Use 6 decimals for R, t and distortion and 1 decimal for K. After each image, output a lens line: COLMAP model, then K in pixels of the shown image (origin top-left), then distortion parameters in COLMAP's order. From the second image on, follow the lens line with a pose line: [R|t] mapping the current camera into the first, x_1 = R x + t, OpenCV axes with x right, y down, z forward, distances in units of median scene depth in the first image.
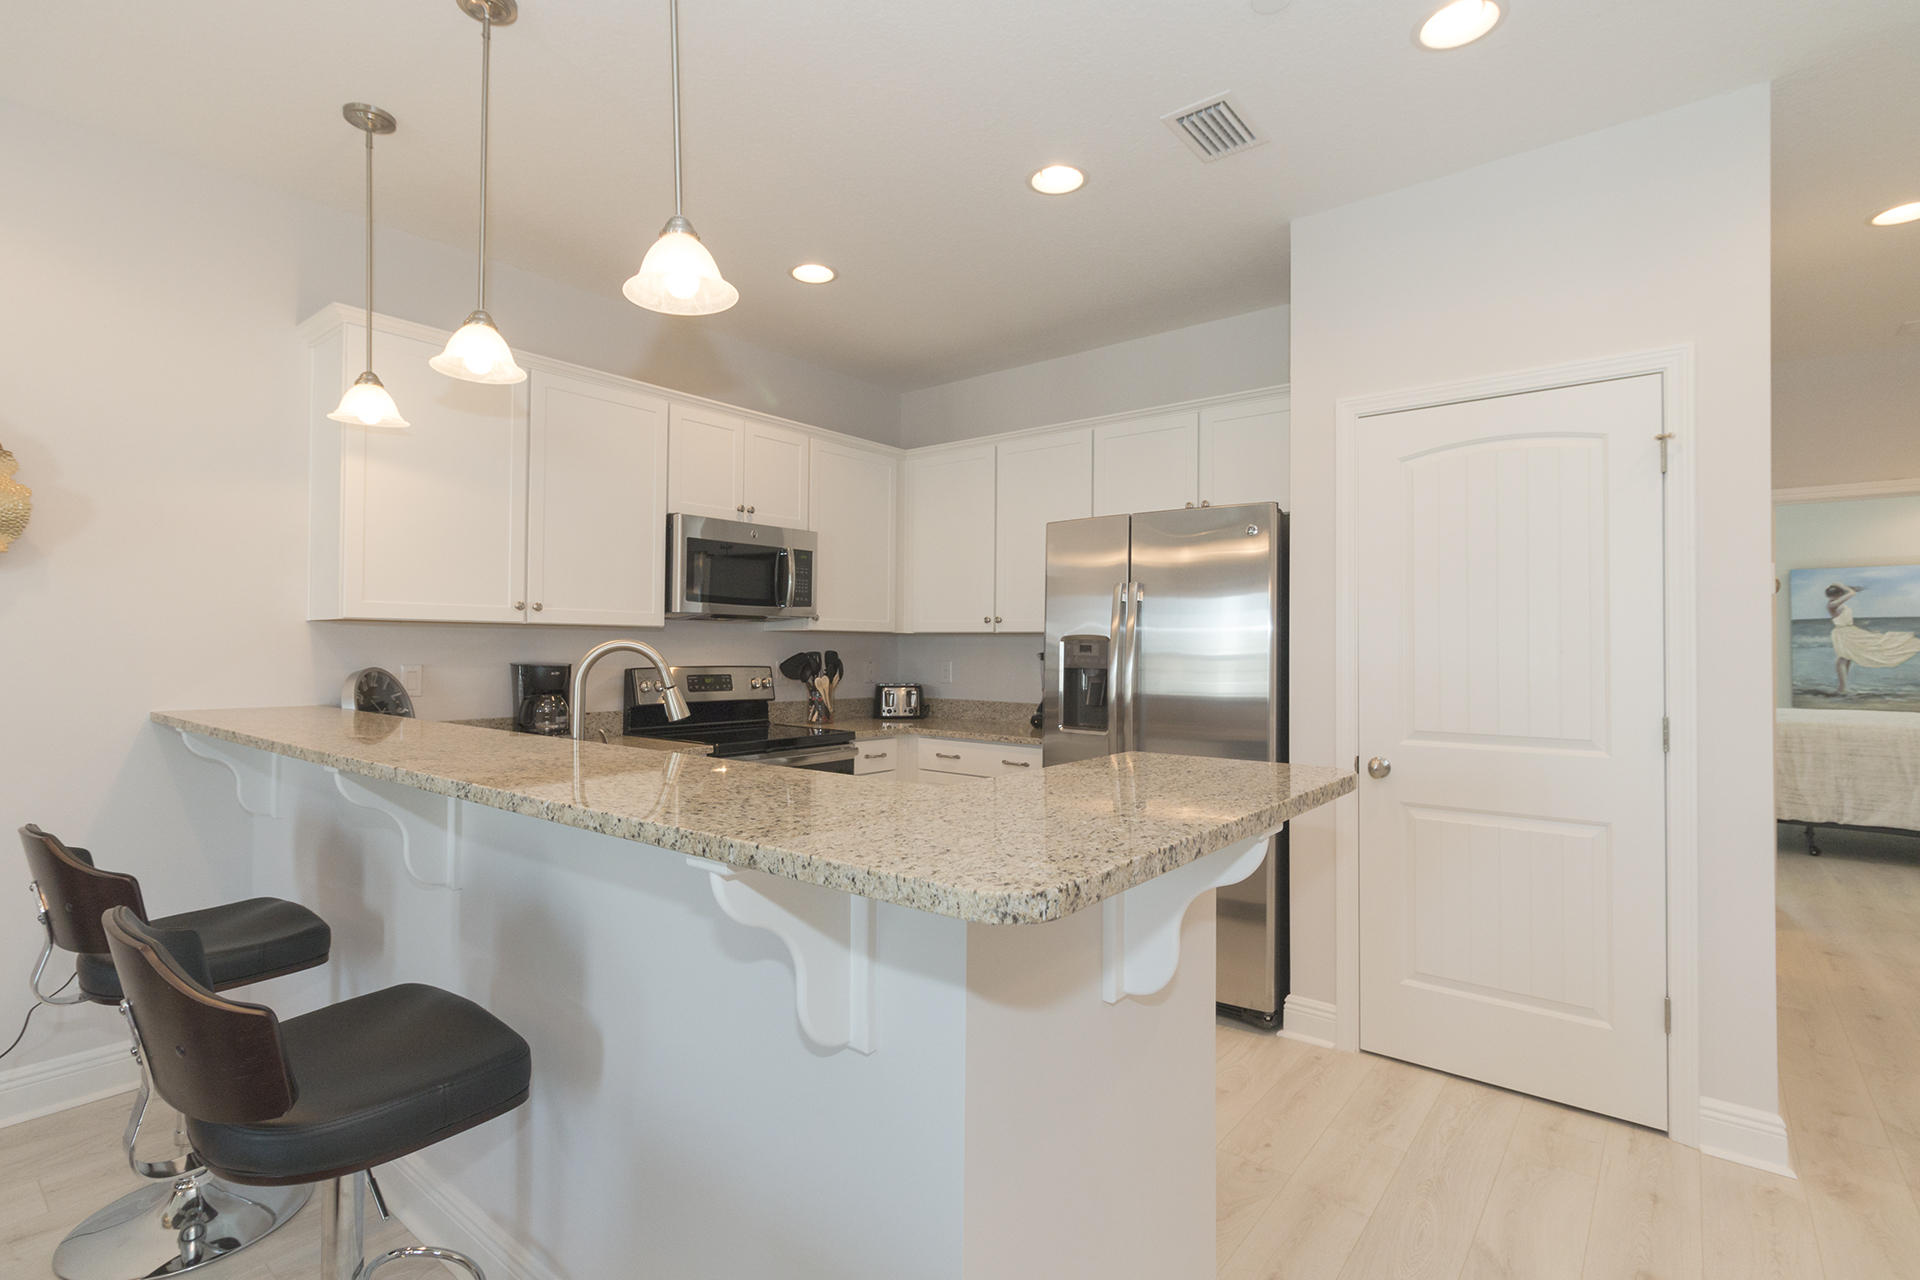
lens RADIAL K [[907.4, 0, 960.0], [0, 907.4, 640.0], [0, 0, 1]] dist [0.000201, 0.000034]
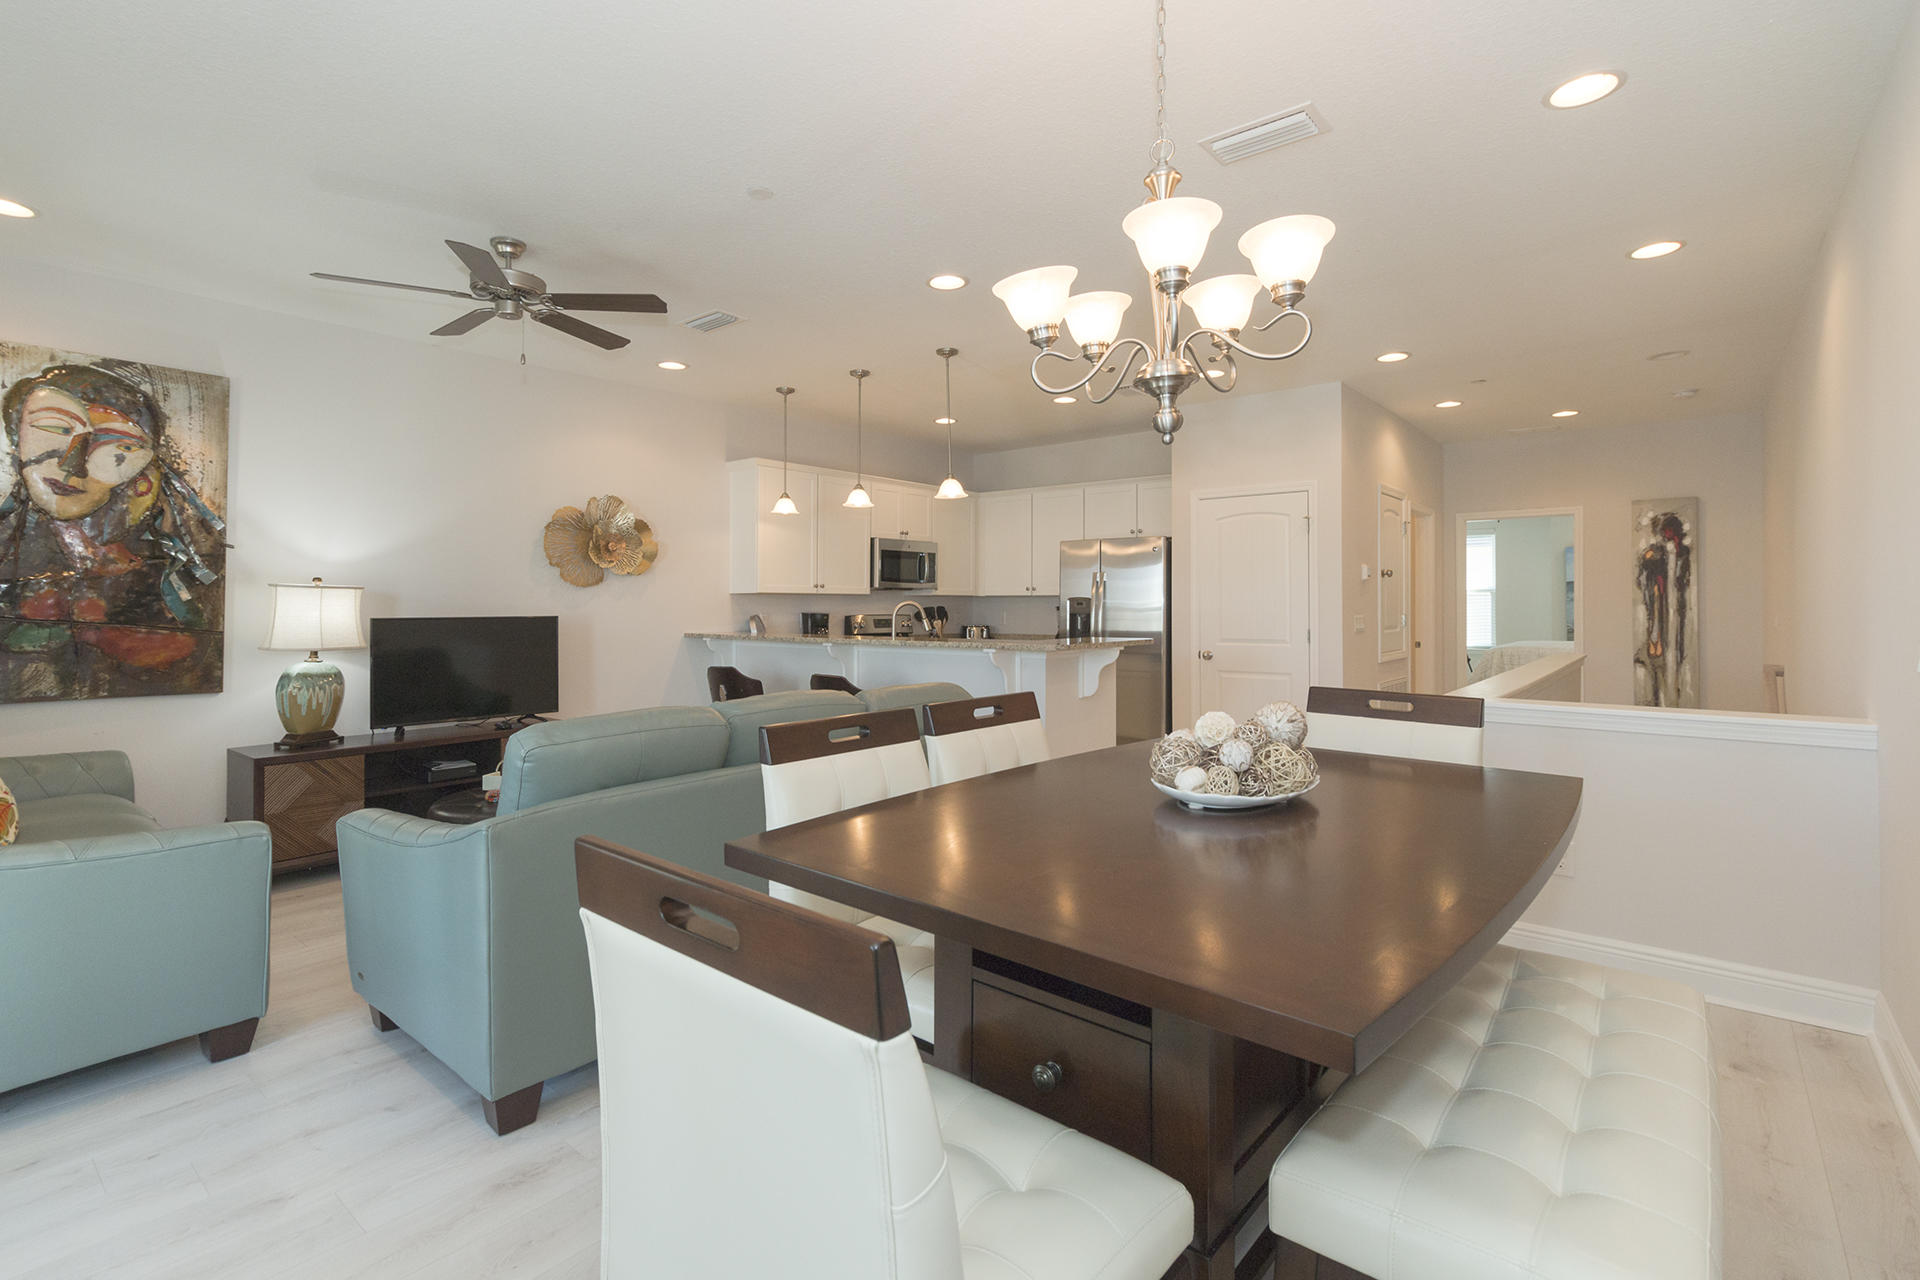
lens RADIAL K [[888.6, 0, 962.4], [0, 888.6, 580.0], [0, 0, 1]] dist [-0.000944, -0.000044]
pose [[0.999914, -0.007177, -0.011009, -0.091625], [0.006955, 0.999775, -0.020053, -0.005130], [0.011150, 0.019974, 0.999738, -0.890283]]
